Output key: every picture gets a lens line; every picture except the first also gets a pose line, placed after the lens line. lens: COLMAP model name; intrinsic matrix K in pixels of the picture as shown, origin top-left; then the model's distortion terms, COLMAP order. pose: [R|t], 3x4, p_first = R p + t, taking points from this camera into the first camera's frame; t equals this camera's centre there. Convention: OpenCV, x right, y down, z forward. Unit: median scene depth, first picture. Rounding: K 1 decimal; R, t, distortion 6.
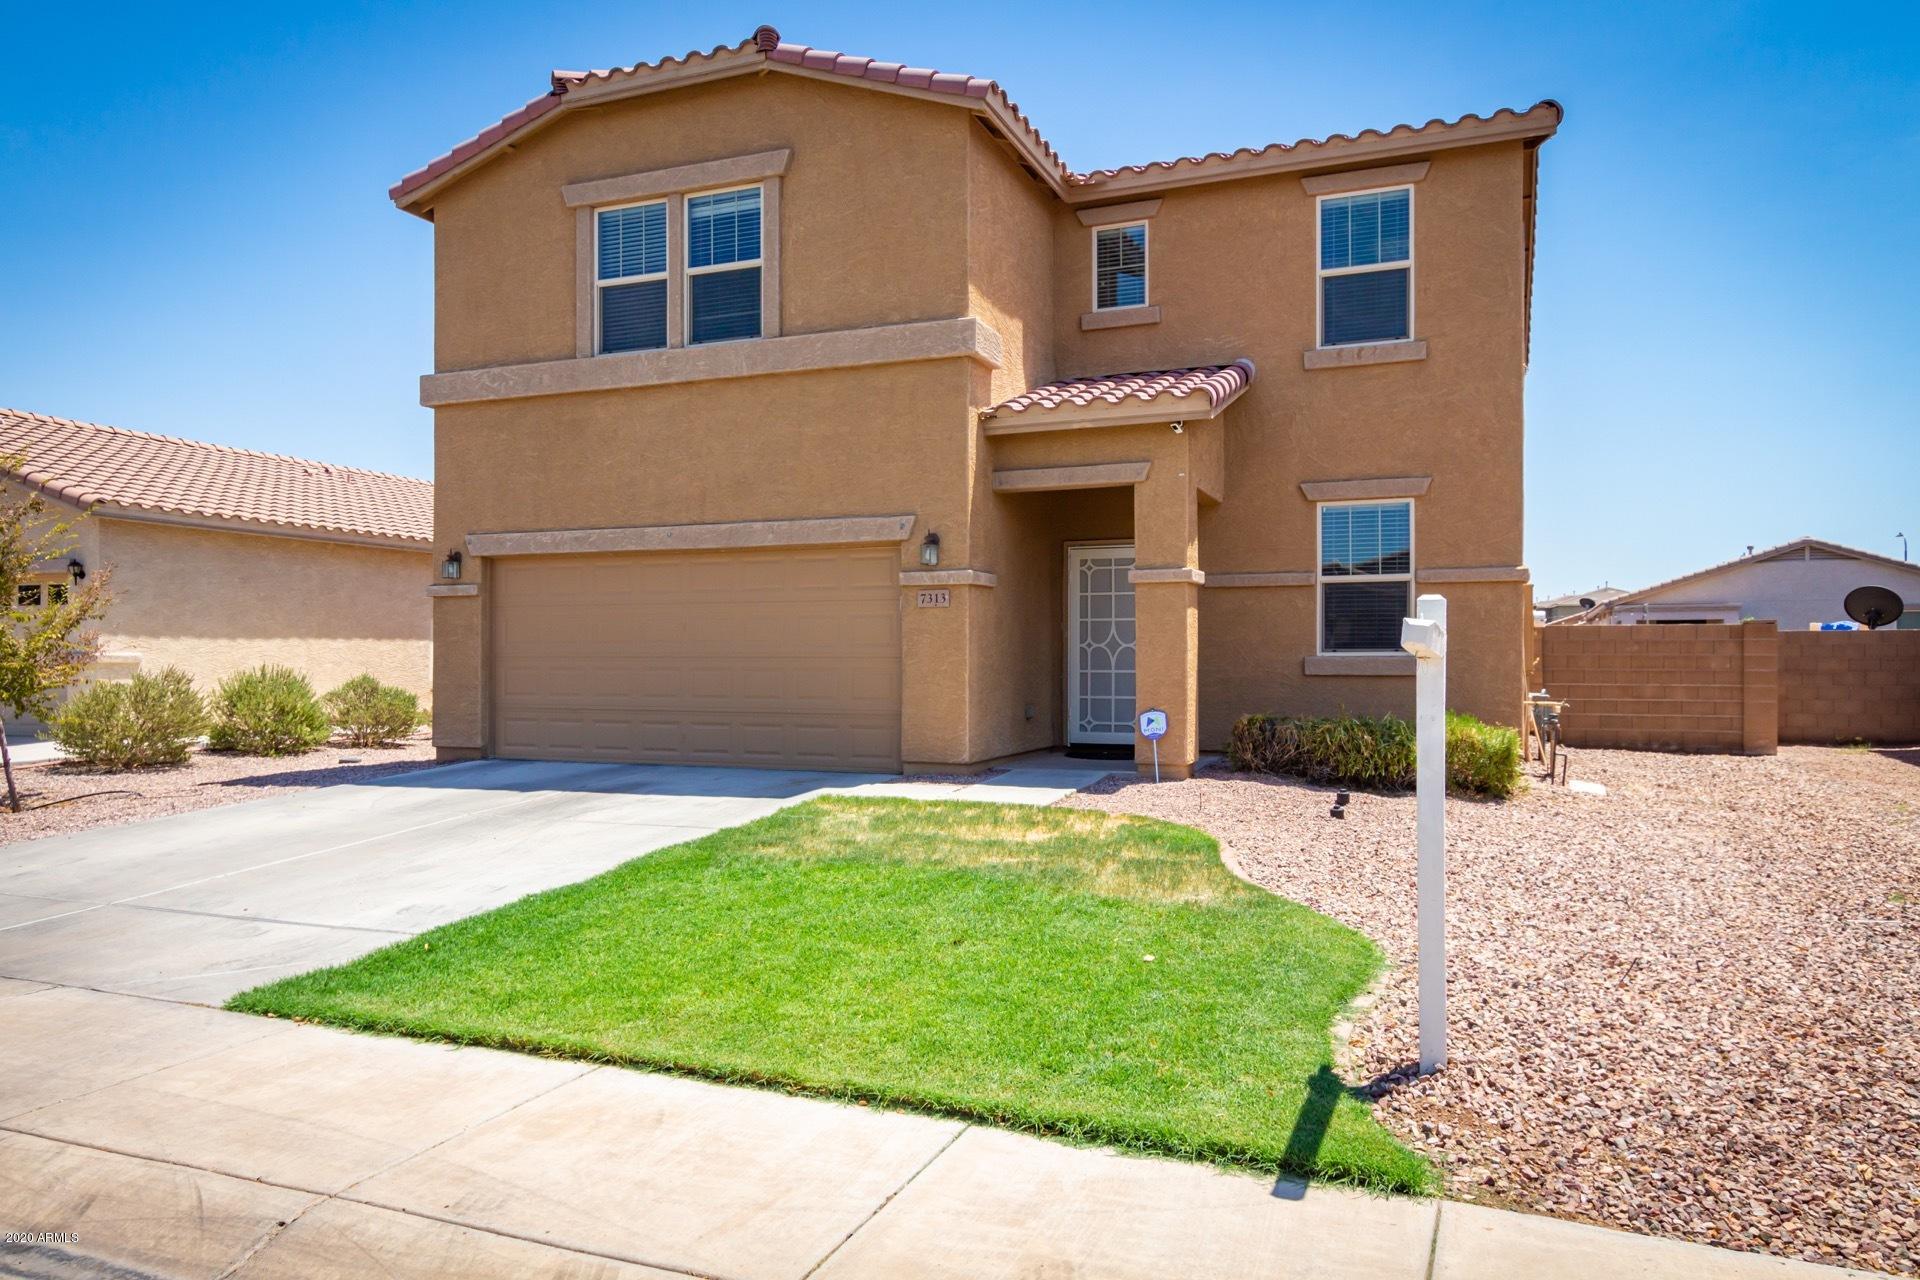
lens RADIAL K [[763.9, 0, 960.6], [0, 763.9, 638.8], [0, 0, 1]] dist [0.003499, -0.000024]
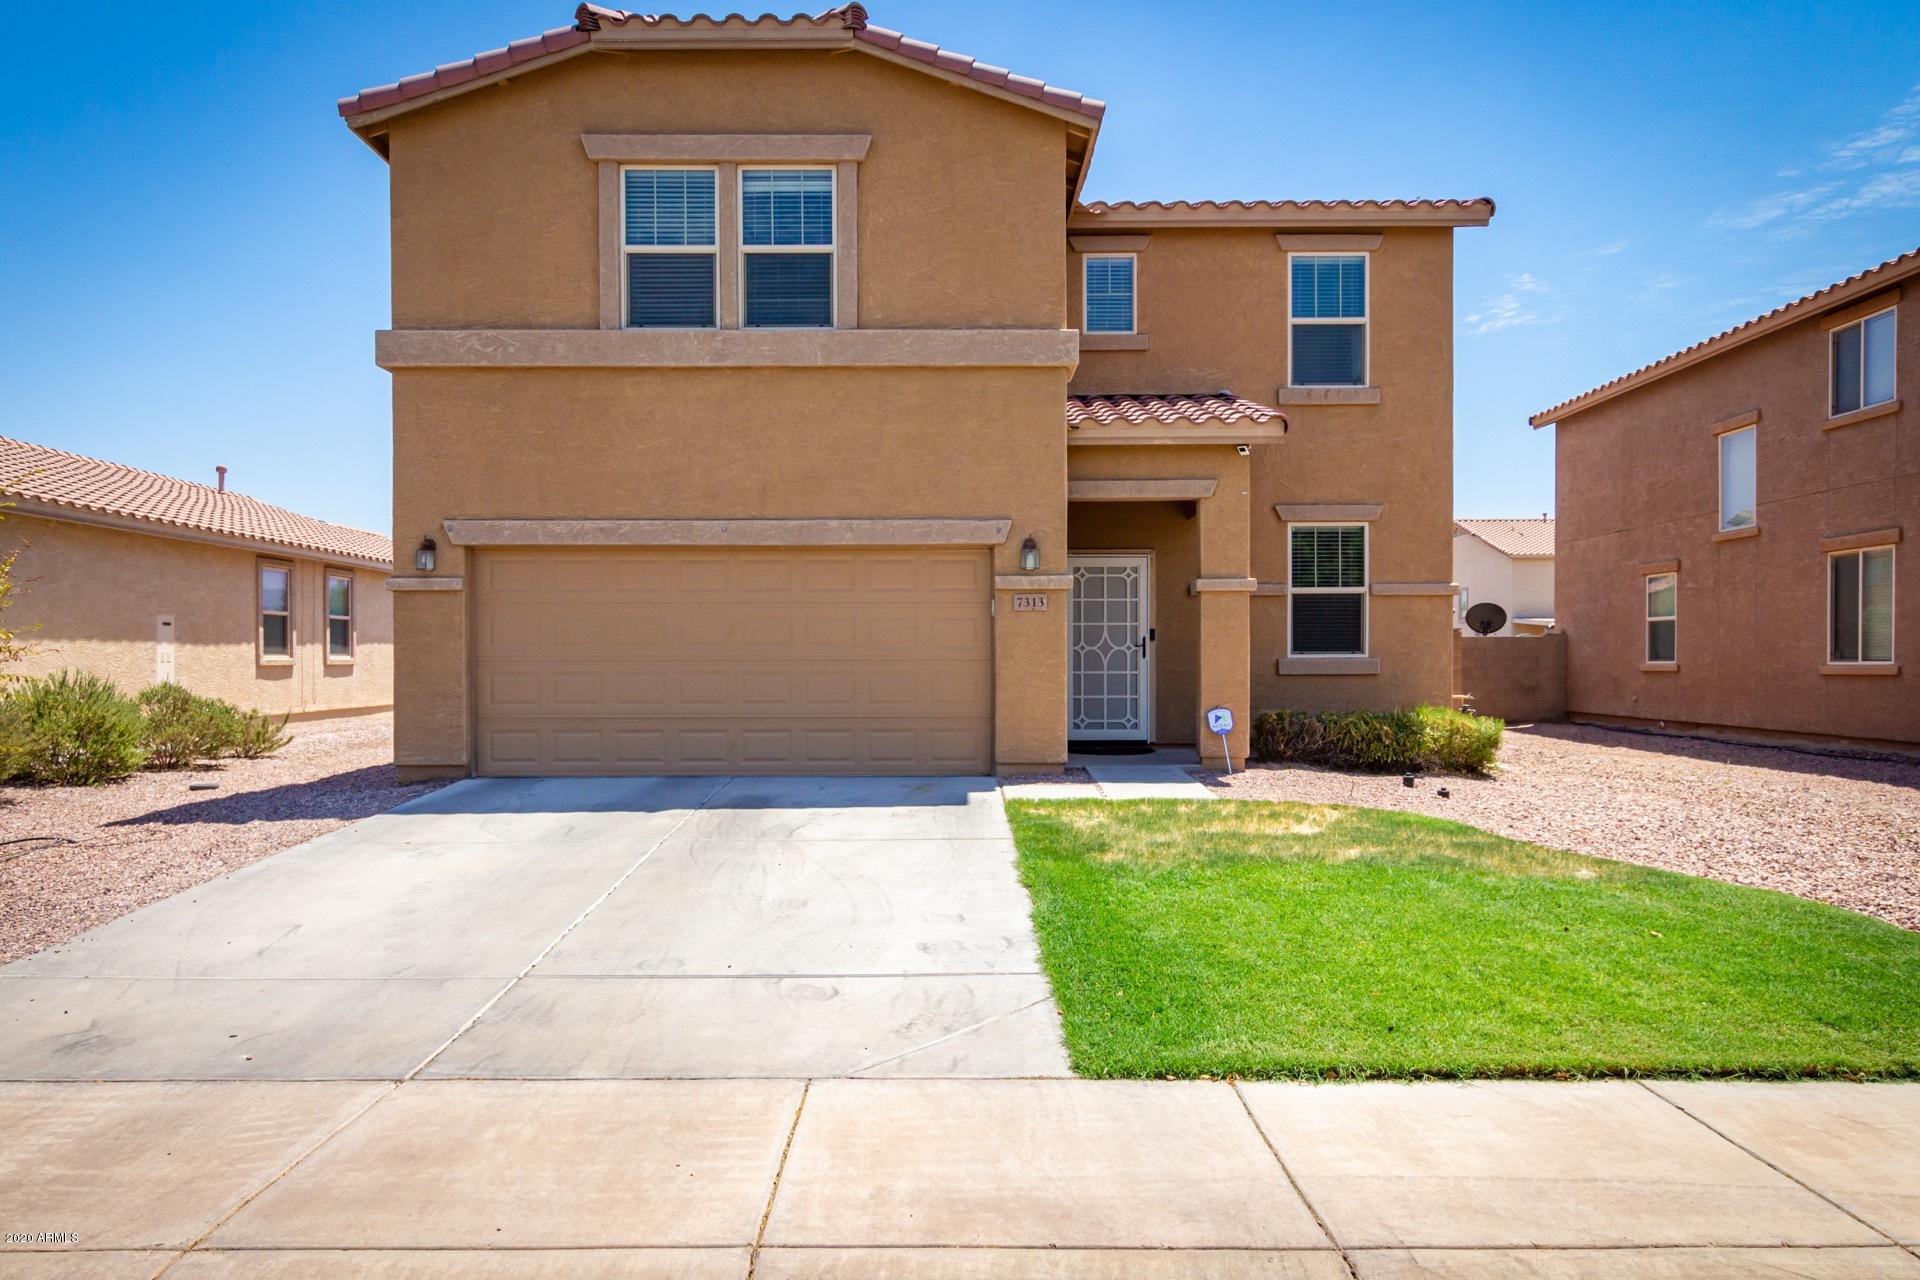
lens RADIAL K [[735.3, 0, 956.3], [0, 735.3, 647.9], [0, 0, 1]] dist [0.001671, -0.000035]
pose [[0.972170, 0.001039, 0.234275, -0.304255], [-0.003240, 0.999954, 0.009012, -0.000411], [-0.234255, -0.009520, 0.972129, 0.057675]]
